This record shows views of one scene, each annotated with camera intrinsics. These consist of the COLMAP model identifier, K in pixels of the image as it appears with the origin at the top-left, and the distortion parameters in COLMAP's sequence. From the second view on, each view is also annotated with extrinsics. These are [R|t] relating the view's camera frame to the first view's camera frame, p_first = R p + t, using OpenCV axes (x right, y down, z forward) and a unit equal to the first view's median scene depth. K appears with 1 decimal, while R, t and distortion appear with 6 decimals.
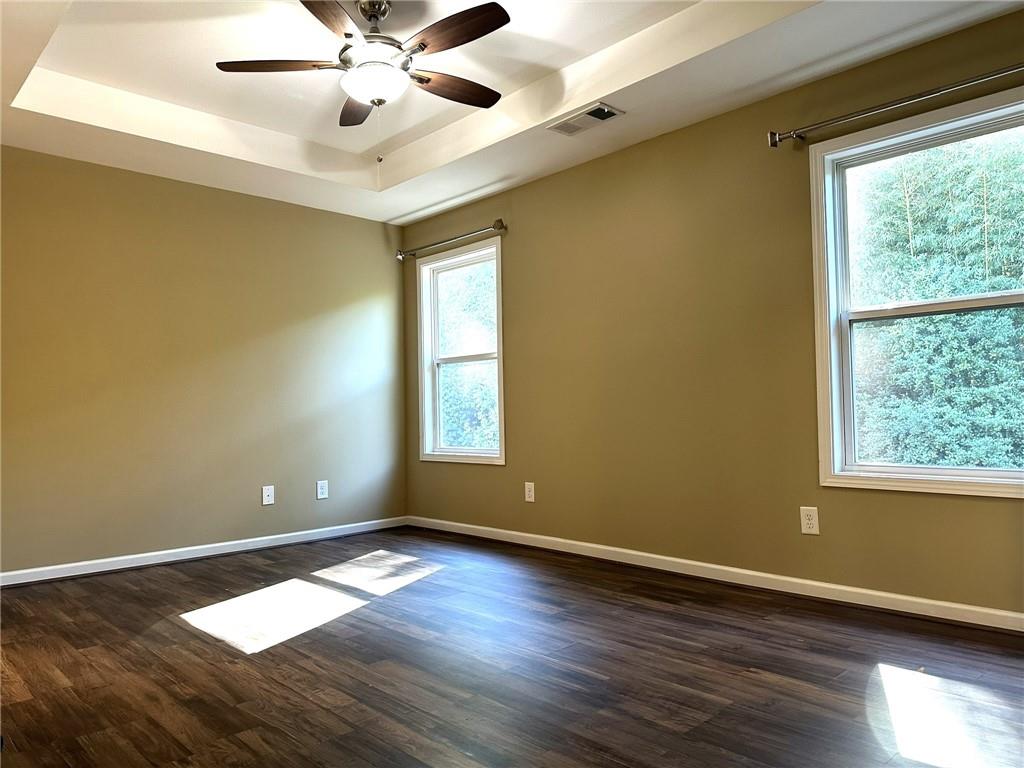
lens RADIAL K [[714.2, 0, 512.0], [0, 714.2, 384.0], [0, 0, 1]] dist [0.120366, -0.186738]
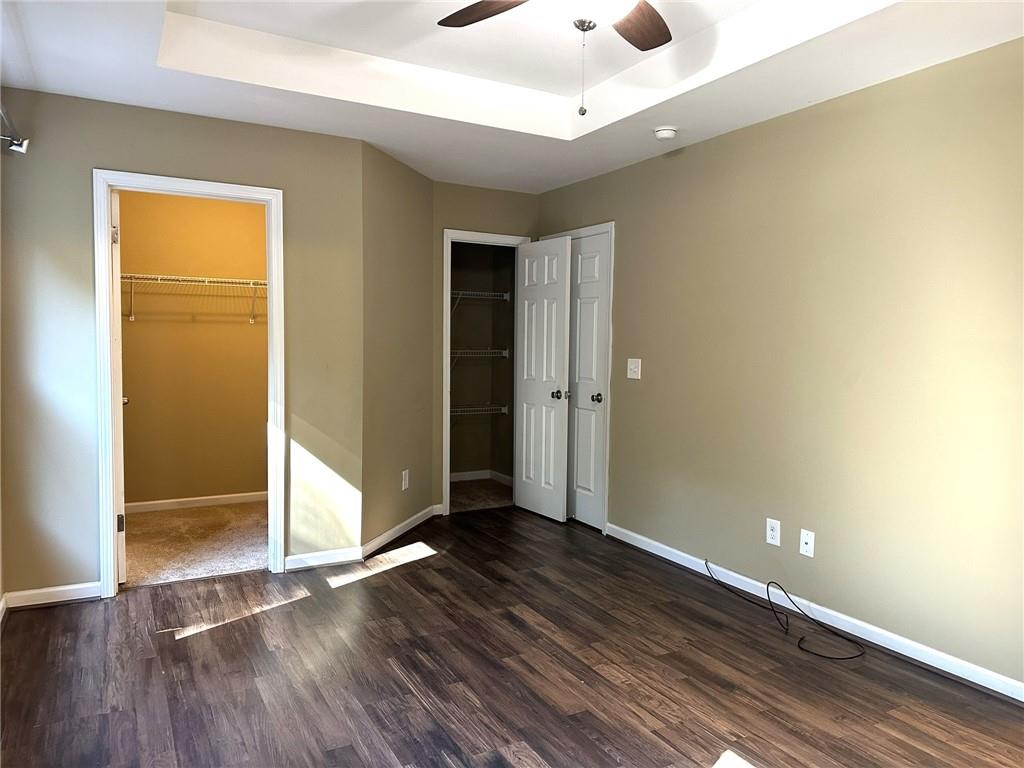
lens RADIAL K [[714.2, 0, 512.0], [0, 714.2, 384.0], [0, 0, 1]] dist [0.120366, -0.186738]
pose [[-0.968999, -0.010257, 0.246850, -0.360870], [-0.006246, 0.999836, 0.017026, -0.077229], [-0.246985, 0.014956, -0.968904, 2.111341]]
